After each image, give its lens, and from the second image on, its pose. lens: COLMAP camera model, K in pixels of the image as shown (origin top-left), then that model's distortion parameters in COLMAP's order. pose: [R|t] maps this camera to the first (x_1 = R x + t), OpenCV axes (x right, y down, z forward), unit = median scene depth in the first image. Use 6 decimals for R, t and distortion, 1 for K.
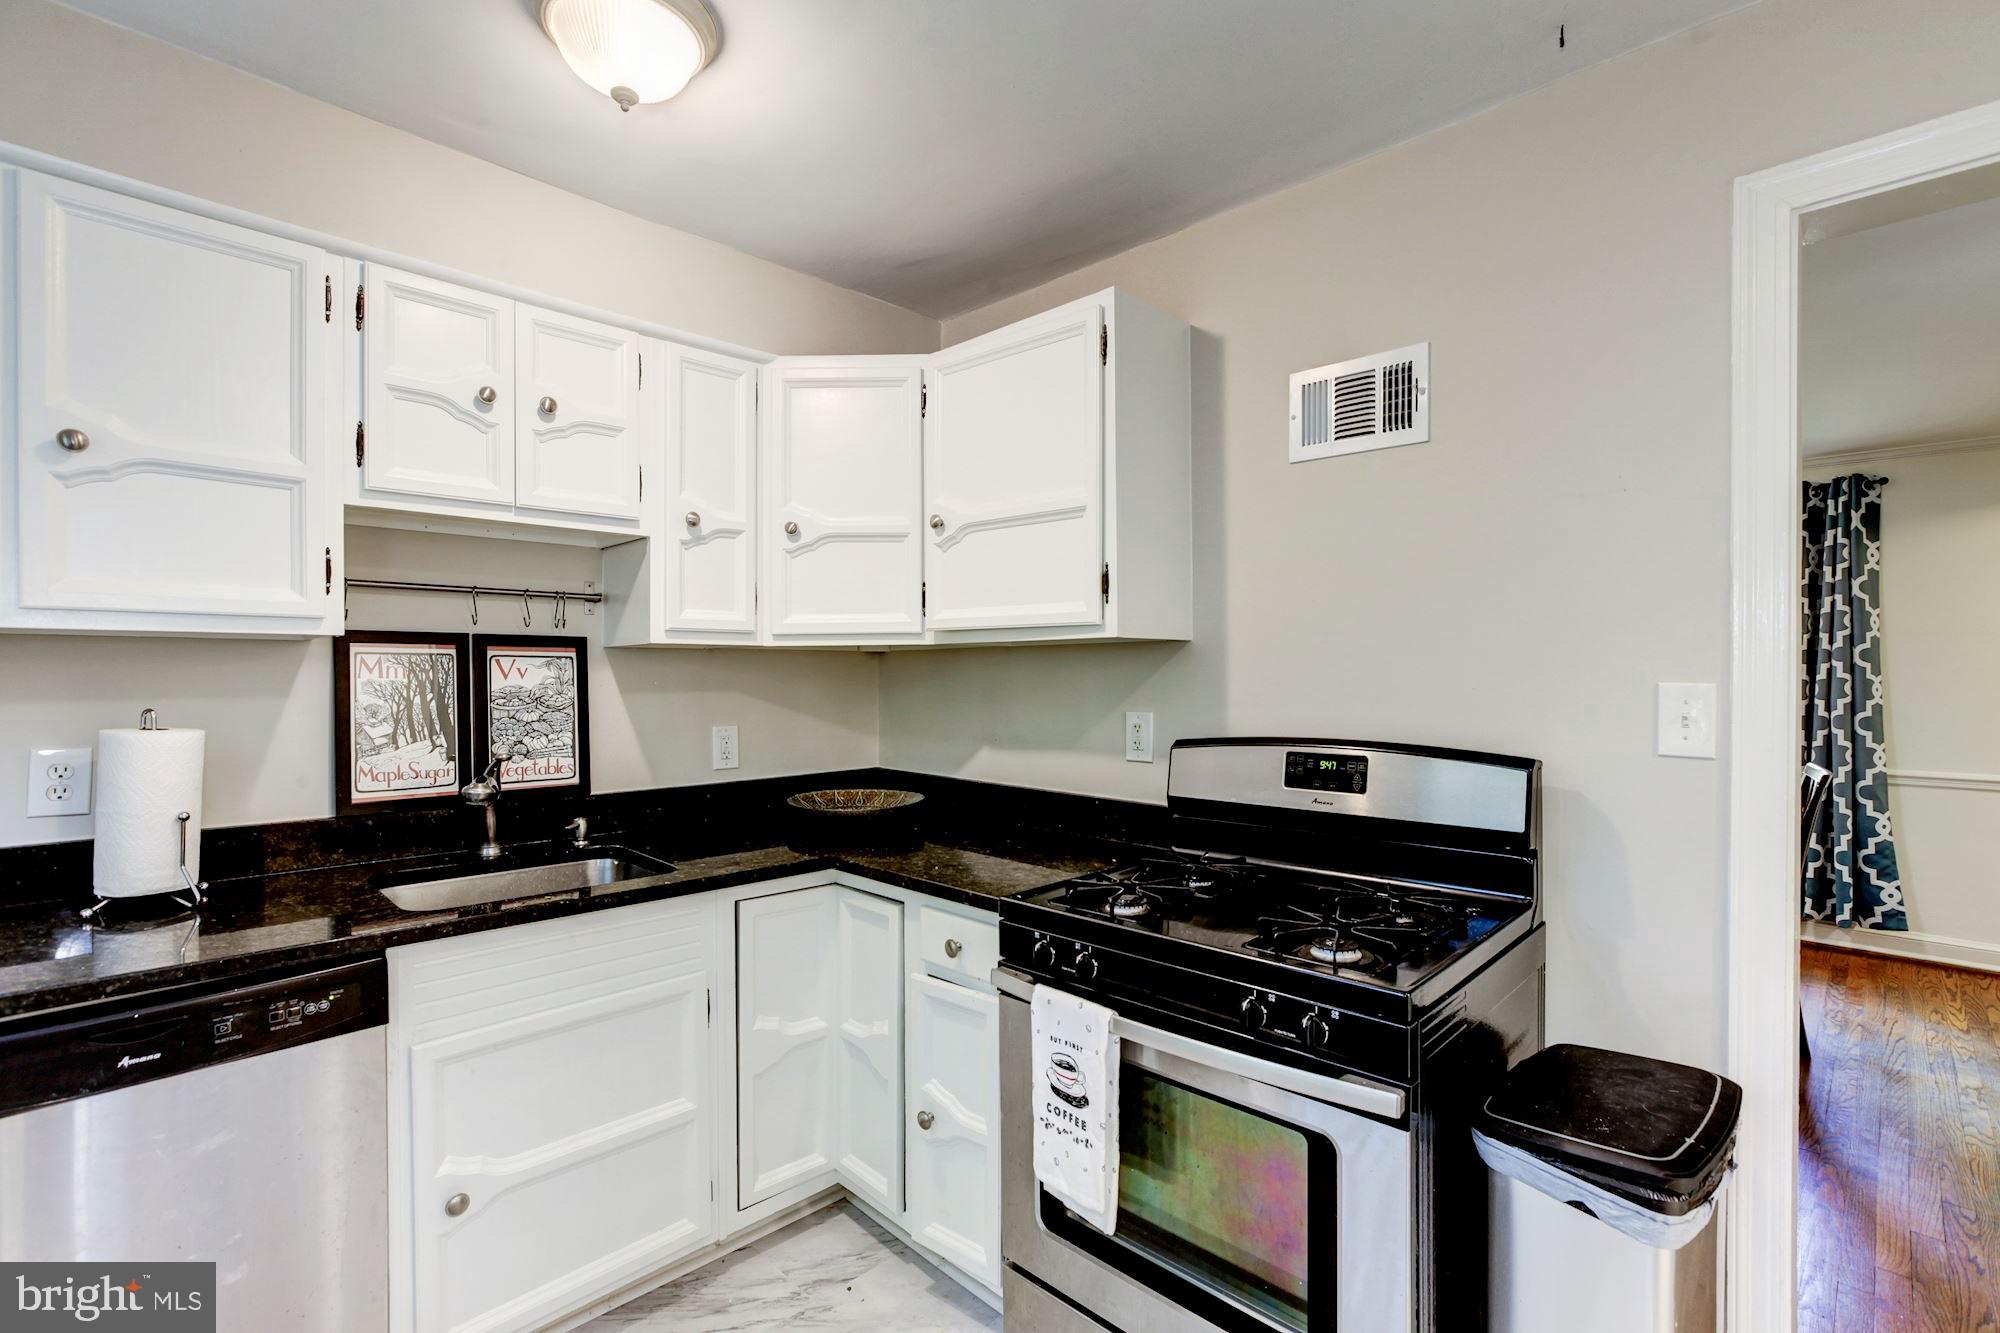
lens RADIAL K [[933.1, 0, 1010.2], [0, 933.1, 672.2], [0, 0, 1]] dist [-0.019758, 0.016977]
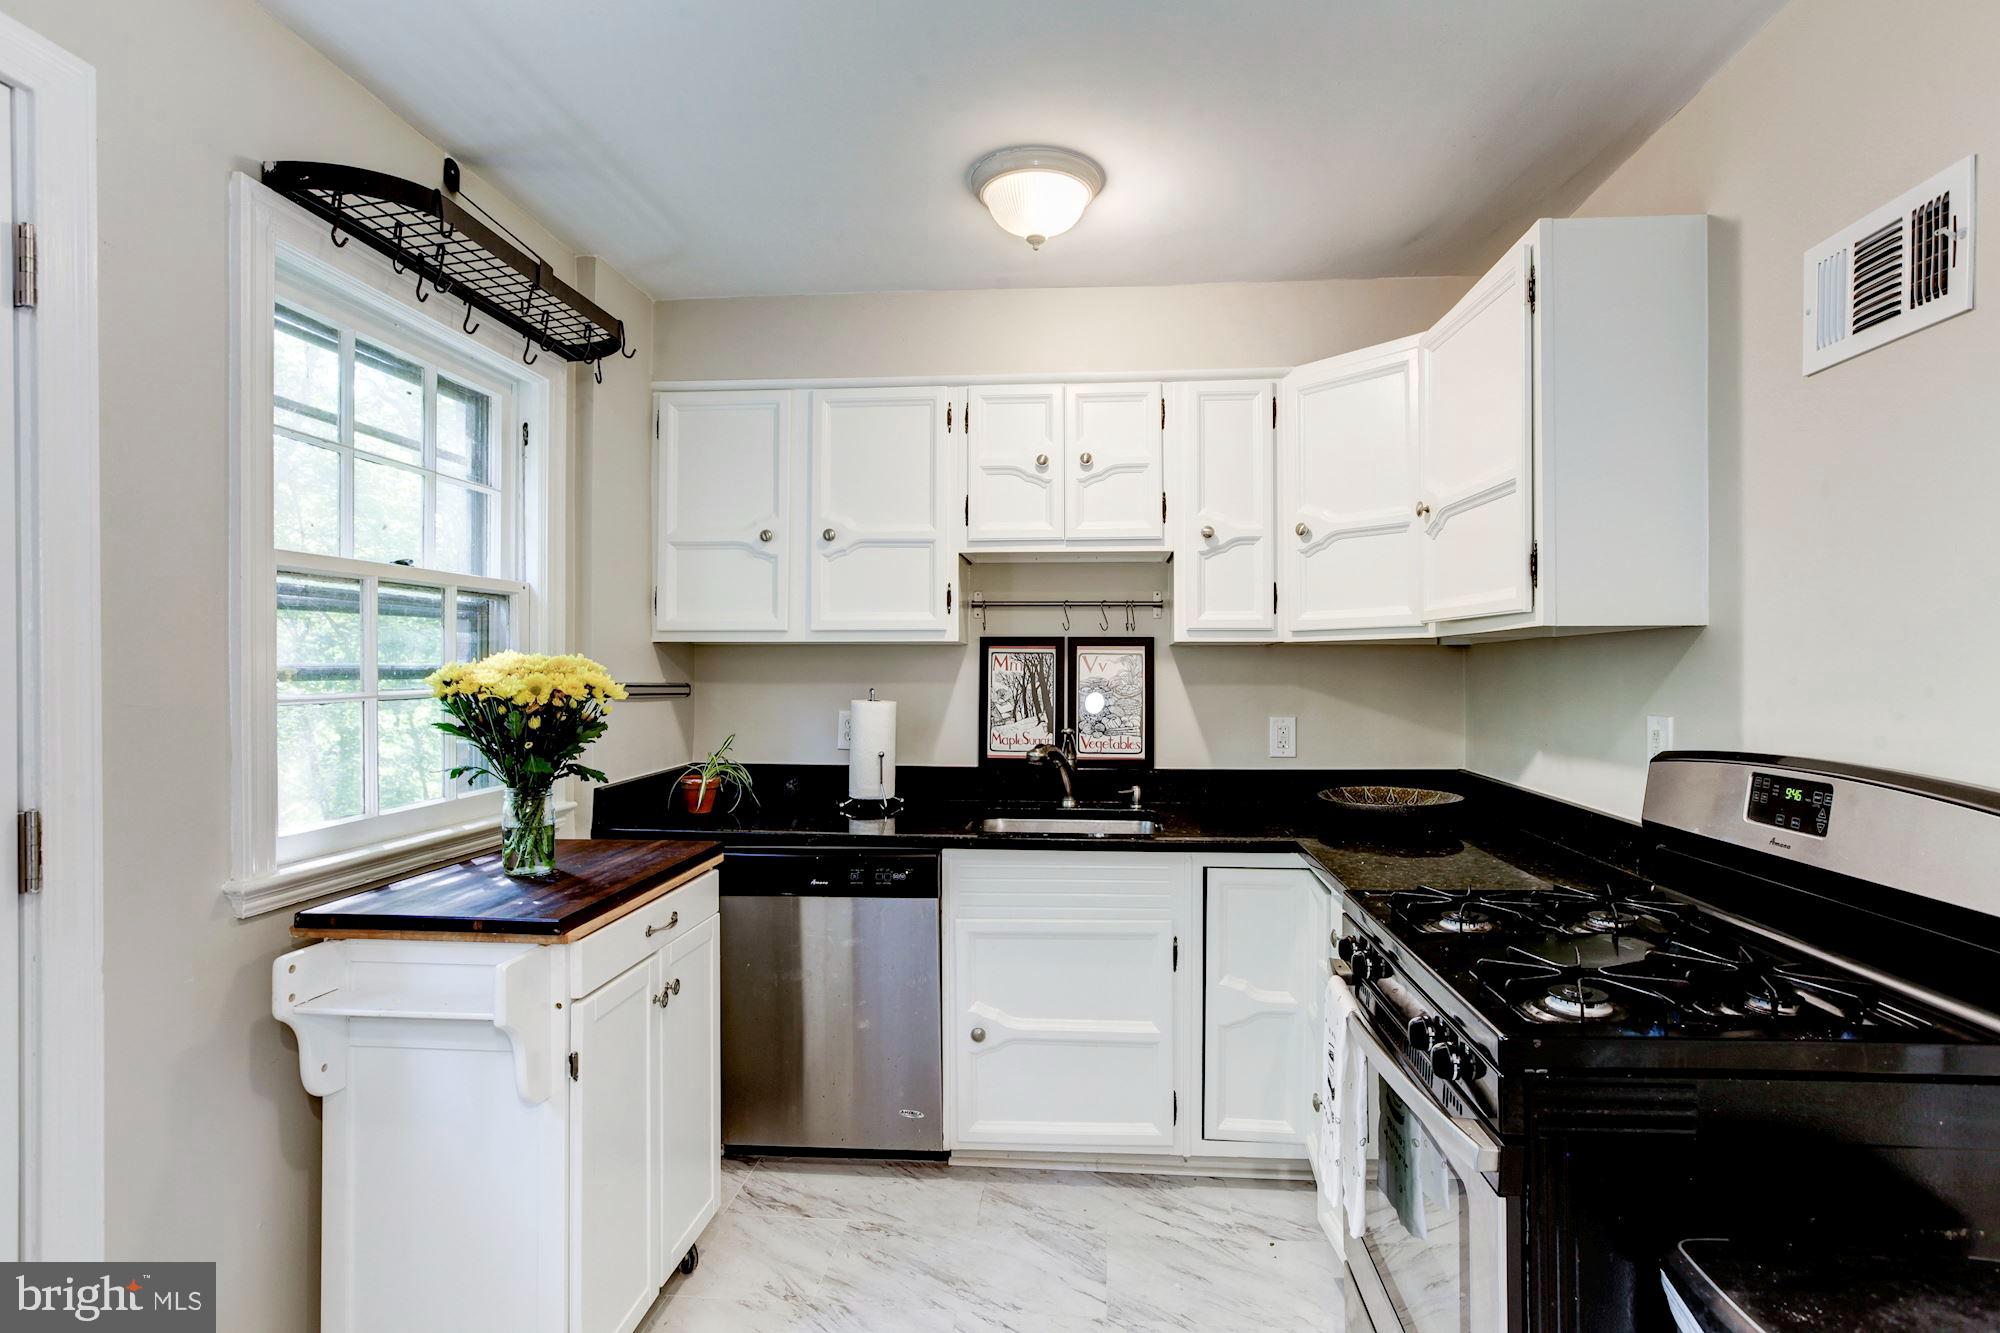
lens RADIAL K [[1031.6, 0, 1027.6], [0, 1031.6, 663.6], [0, 0, 1]] dist [-0.034852, 0.062868]
pose [[0.642990, -0.002301, -0.765871, 0.519553], [-0.001107, 0.999992, -0.003934, 0.001927], [0.765874, 0.003377, 0.642982, 0.022030]]
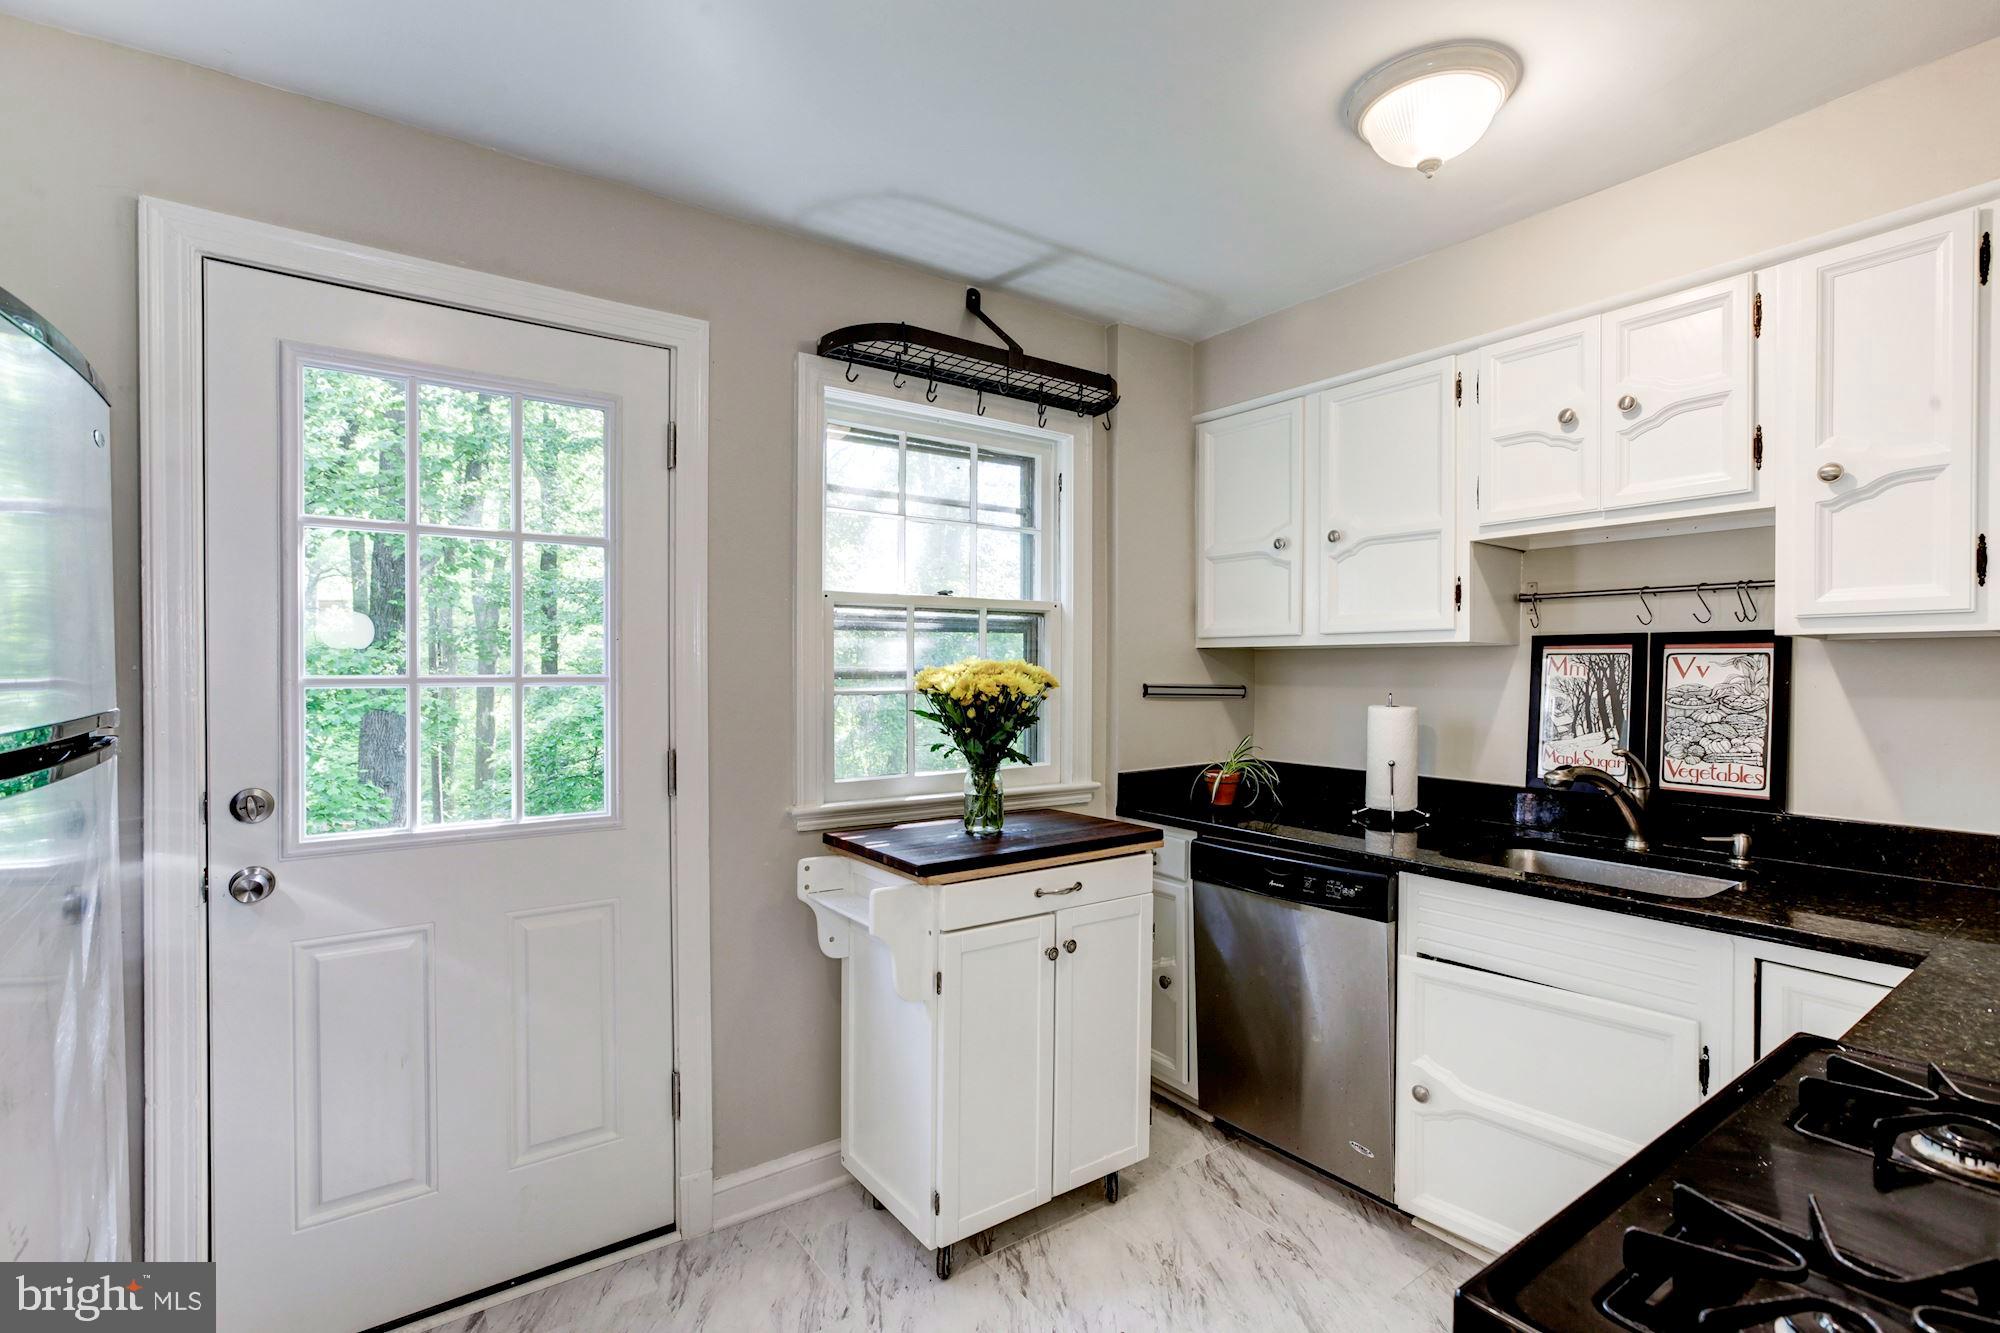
lens RADIAL K [[933.1, 0, 1010.2], [0, 933.1, 672.2], [0, 0, 1]] dist [-0.019758, 0.016977]
pose [[-0.166739, 0.001372, -0.986000, 0.573823], [-0.003834, 0.999991, 0.002040, 0.002753], [0.985994, 0.004120, -0.166732, 0.491823]]
